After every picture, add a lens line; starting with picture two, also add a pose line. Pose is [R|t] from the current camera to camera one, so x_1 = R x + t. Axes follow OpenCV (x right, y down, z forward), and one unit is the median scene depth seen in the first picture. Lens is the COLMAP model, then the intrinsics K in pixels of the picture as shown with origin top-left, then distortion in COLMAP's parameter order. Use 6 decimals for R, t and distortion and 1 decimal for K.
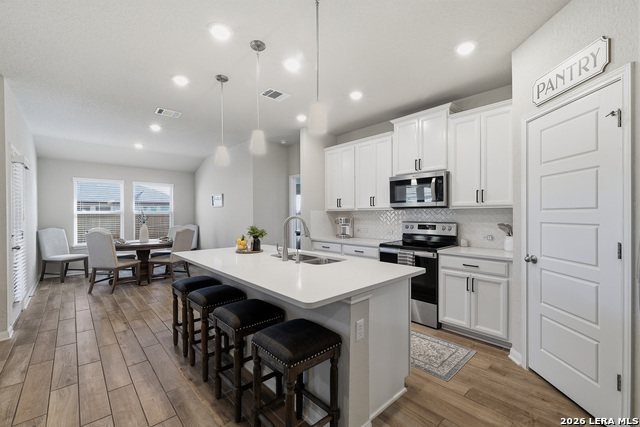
lens RADIAL K [[274.2, 0, 323.7], [0, 274.2, 214.4], [0, 0, 1]] dist [0.004180, 0.002171]
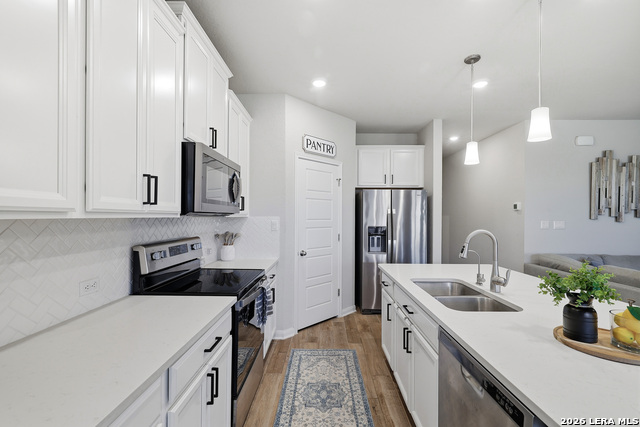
lens RADIAL K [[274.2, 0, 322.4], [0, 274.2, 218.8], [0, 0, 1]] dist [0.004180, 0.002171]
pose [[-0.726016, -0.003366, 0.687669, -0.224531], [-0.002028, 0.999994, 0.002754, -0.018130], [-0.687674, 0.000605, -0.726019, 1.365189]]
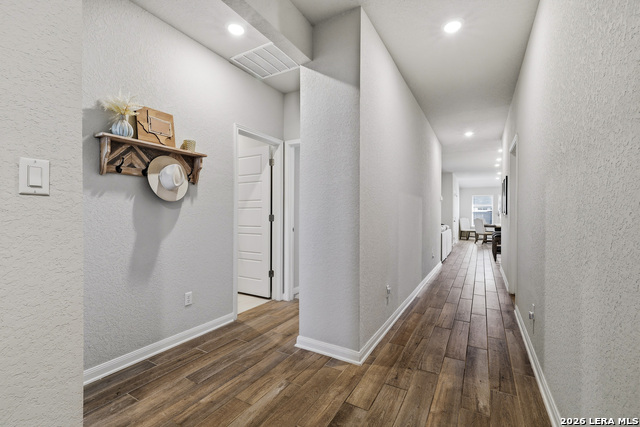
lens RADIAL K [[274.2, 0, 321.6], [0, 274.2, 214.3], [0, 0, 1]] dist [0.004180, 0.002171]
pose [[0.297202, -0.000164, -0.954814, 1.510391], [0.001590, 0.999999, 0.000323, 0.026663], [0.954813, -0.001614, 0.297202, -1.453729]]
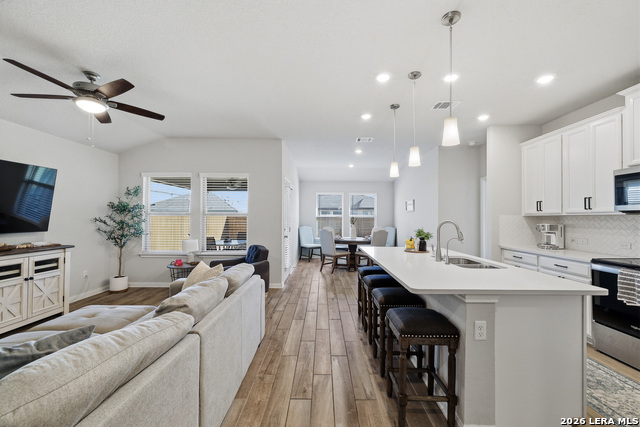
lens RADIAL K [[274.2, 0, 322.1], [0, 274.2, 213.5], [0, 0, 1]] dist [0.004180, 0.002171]
pose [[0.730506, -0.000936, -0.682906, 0.200932], [-0.011445, 0.999842, -0.013613, -0.000085], [0.682811, 0.017760, 0.730379, -0.087976]]
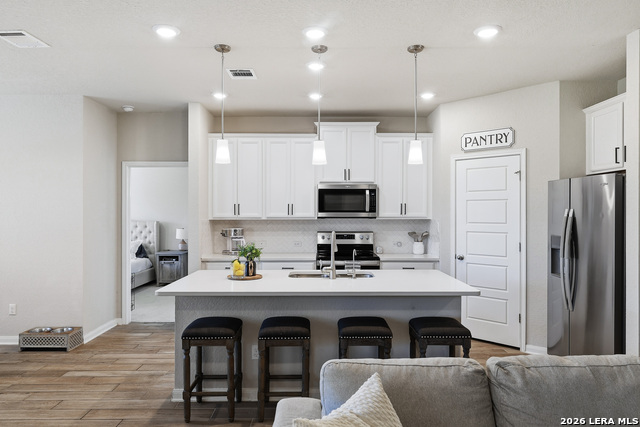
lens RADIAL K [[431.6, 0, 317.2], [0, 431.6, 208.4], [0, 0, 1]] dist [0.004619, 0.002642]
pose [[0.677827, 0.011706, 0.735129, -0.957959], [-0.003557, 0.999914, -0.012643, -0.041179], [-0.735213, 0.005955, 0.677810, 0.017525]]
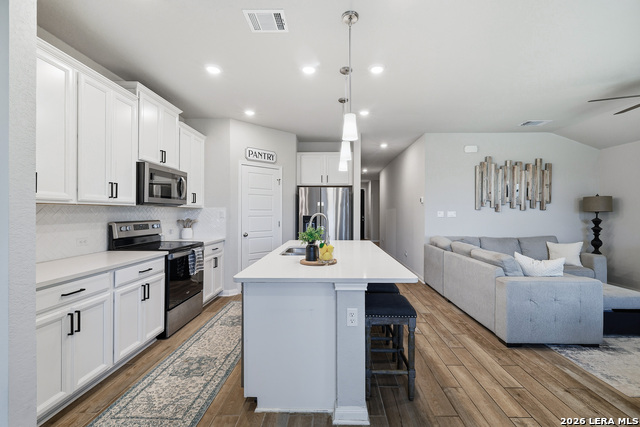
lens RADIAL K [[278.4, 0, 334.4], [0, 278.4, 215.6], [0, 0, 1]] dist [-0.020451, 0.001406]
pose [[-0.726460, -0.000436, 0.687208, -0.741365], [0.002815, 0.999990, 0.003611, 0.010890], [-0.687203, 0.004558, -0.726452, 1.379195]]
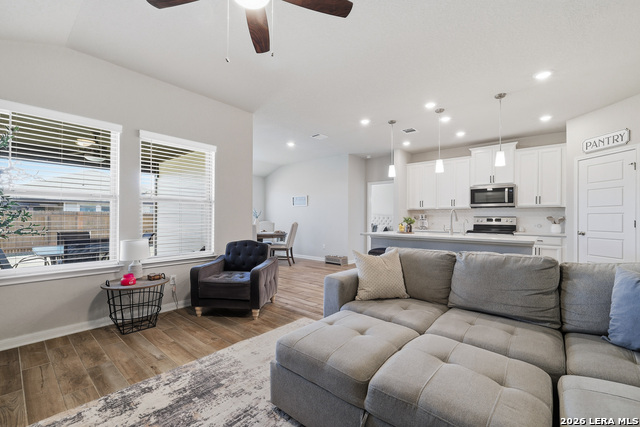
lens RADIAL K [[274.2, 0, 326.0], [0, 274.2, 217.4], [0, 0, 1]] dist [0.004180, 0.002171]
pose [[0.991183, 0.008979, 0.132194, -0.858456], [-0.008549, 0.999956, -0.003820, 0.052864], [-0.132223, 0.002656, 0.991216, -0.452051]]
